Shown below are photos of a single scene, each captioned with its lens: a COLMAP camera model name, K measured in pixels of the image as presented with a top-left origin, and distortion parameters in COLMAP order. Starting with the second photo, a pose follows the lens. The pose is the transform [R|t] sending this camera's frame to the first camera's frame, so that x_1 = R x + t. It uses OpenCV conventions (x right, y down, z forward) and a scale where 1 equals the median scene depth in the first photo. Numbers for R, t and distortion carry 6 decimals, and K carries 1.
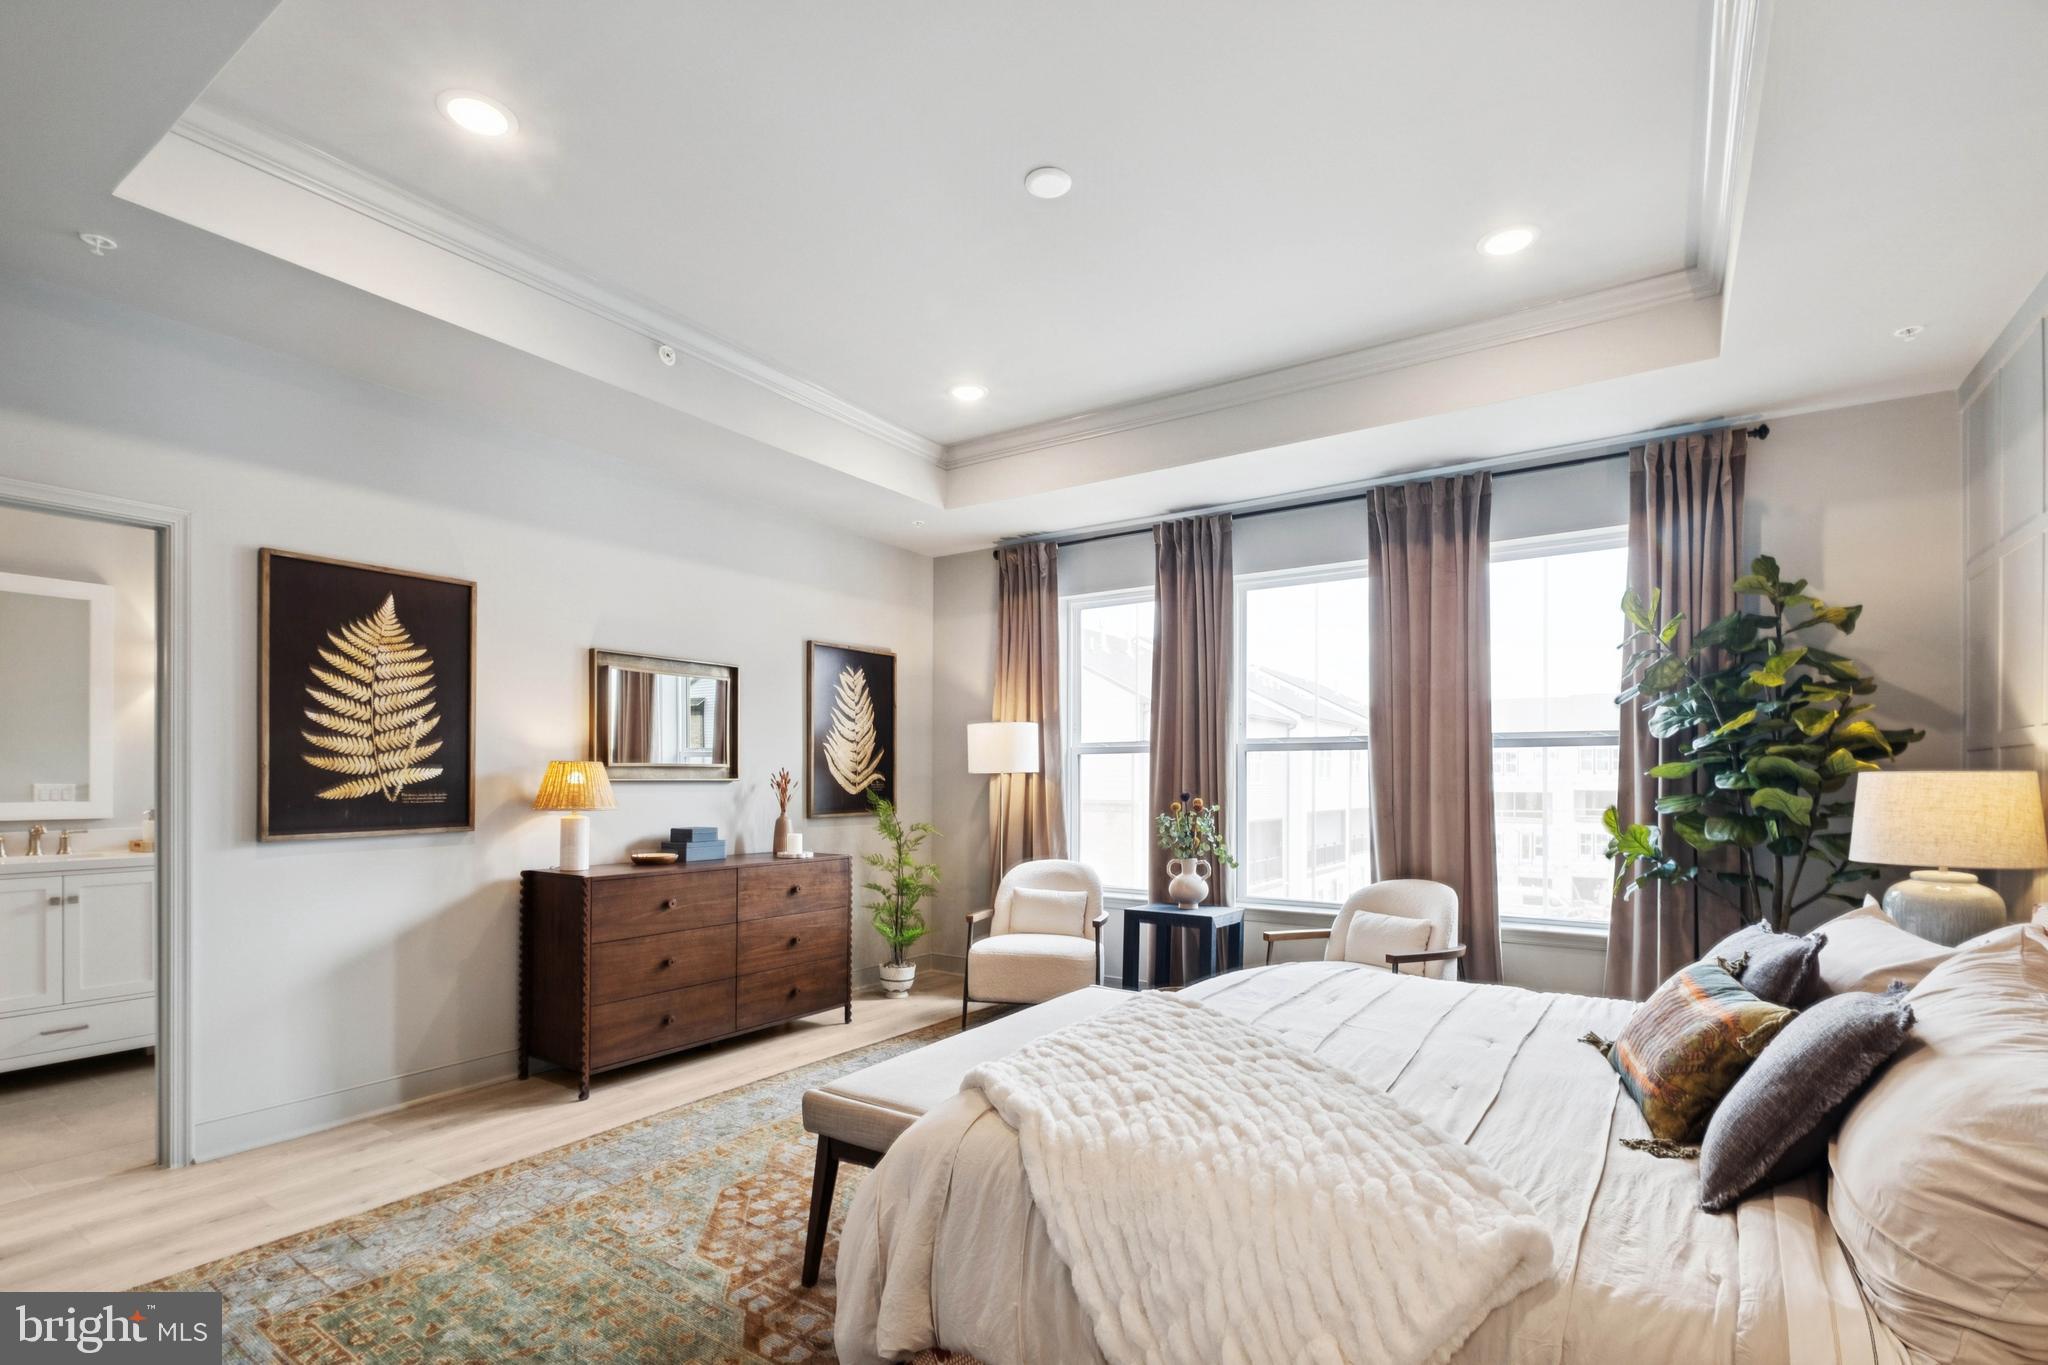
lens RADIAL K [[936.8, 0, 1078.0], [0, 936.8, 783.5], [0, 0, 1]] dist [0.002599, -0.002064]
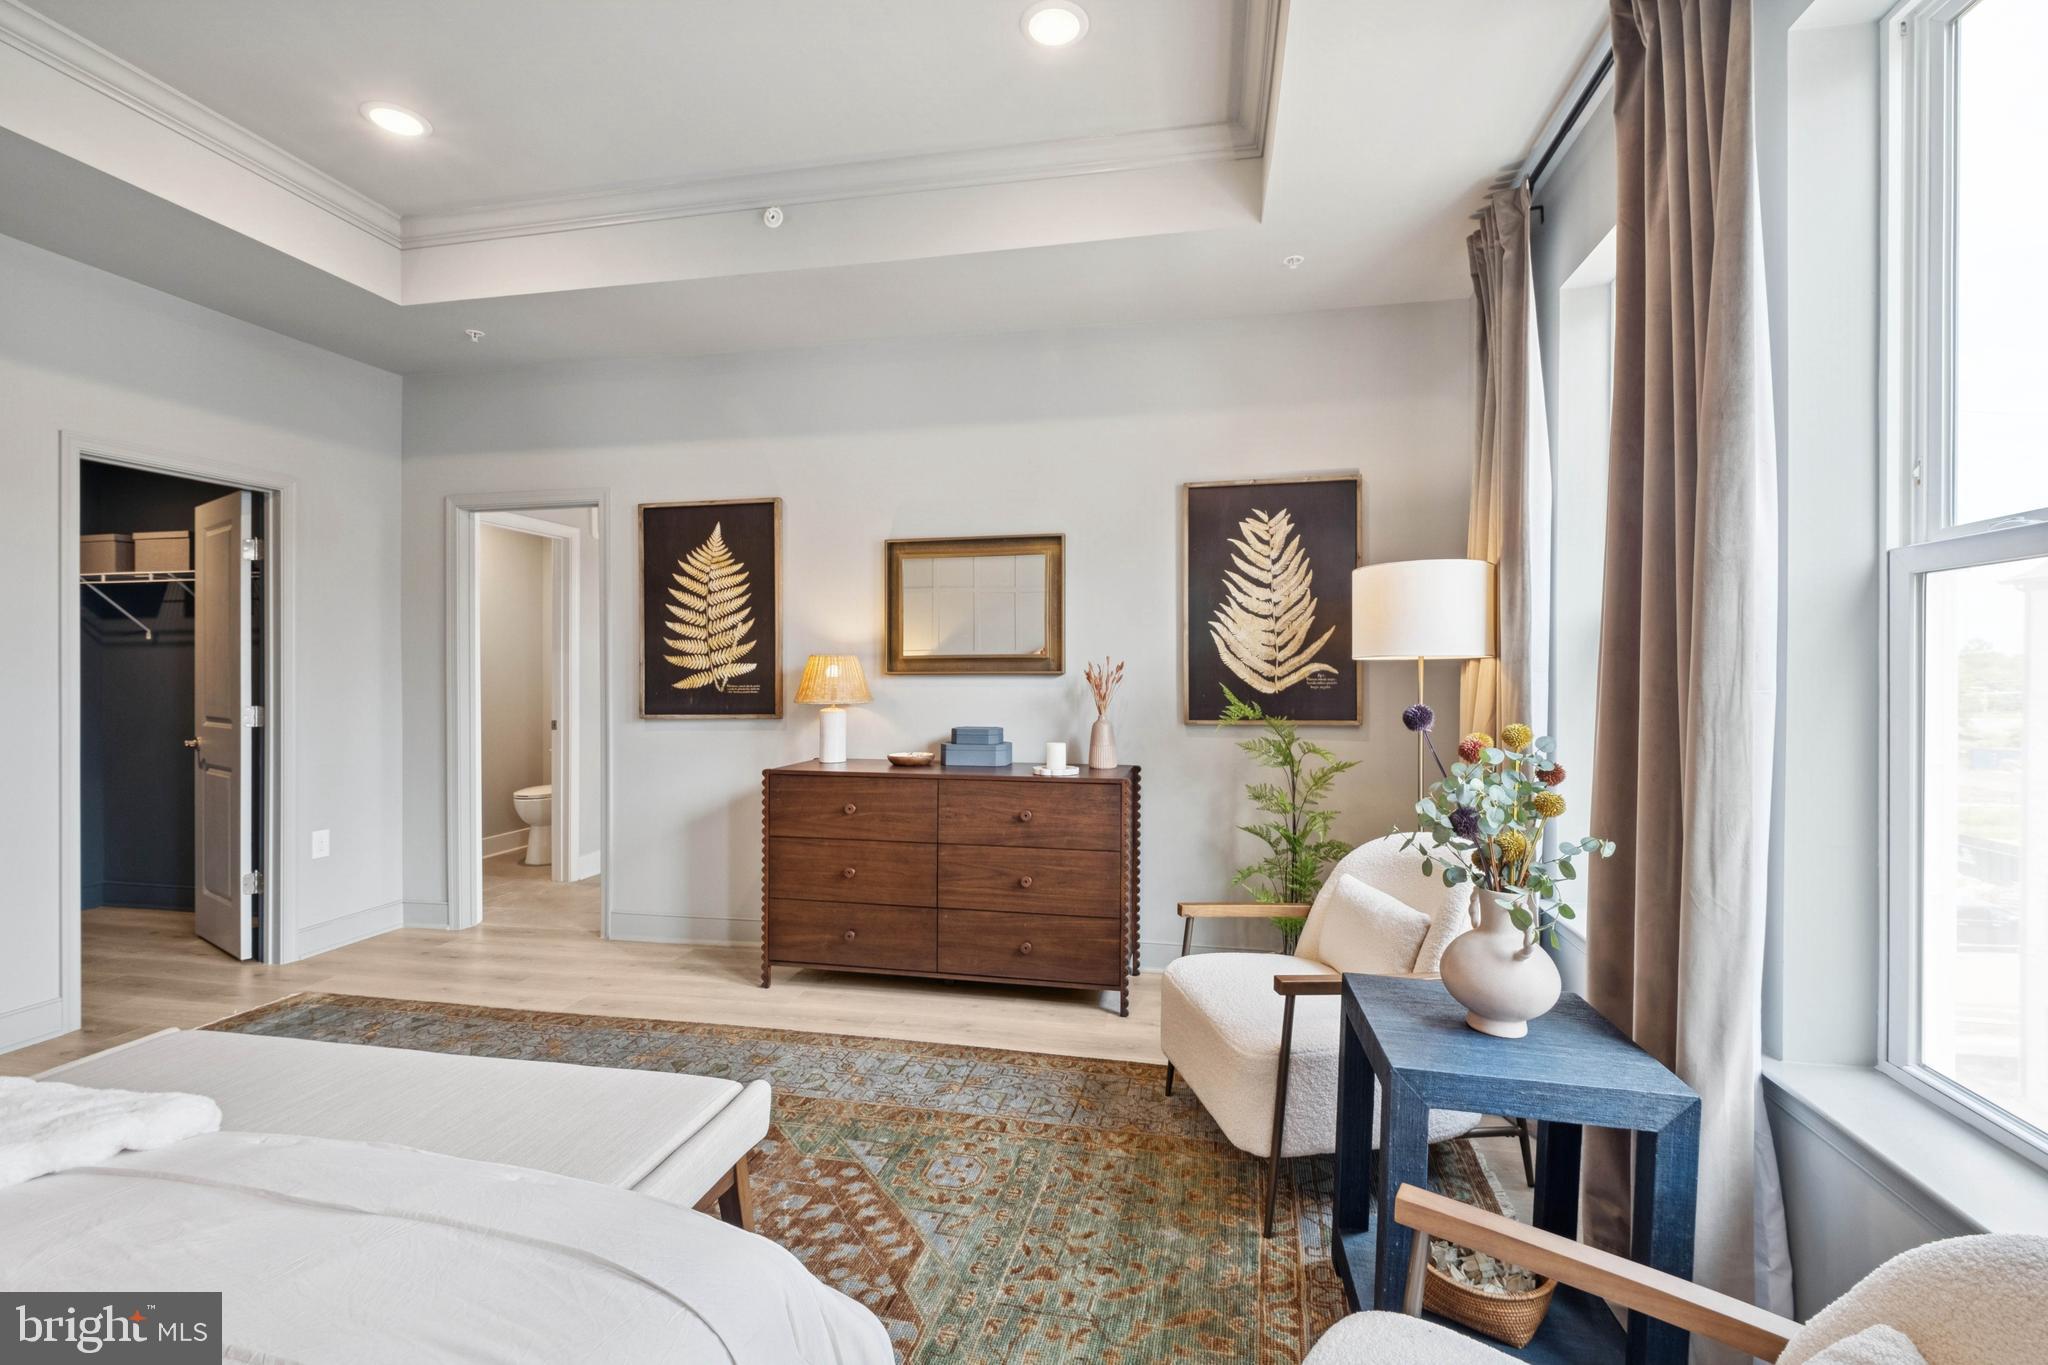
lens RADIAL K [[925.9, 0, 1019.0], [0, 925.9, 674.6], [0, 0, 1]] dist [0.008029, -0.001434]
pose [[0.344295, 0.005193, -0.938847, 0.532824], [-0.001223, 0.999986, 0.005082, -0.009393], [0.938861, -0.000601, 0.344297, 0.948038]]
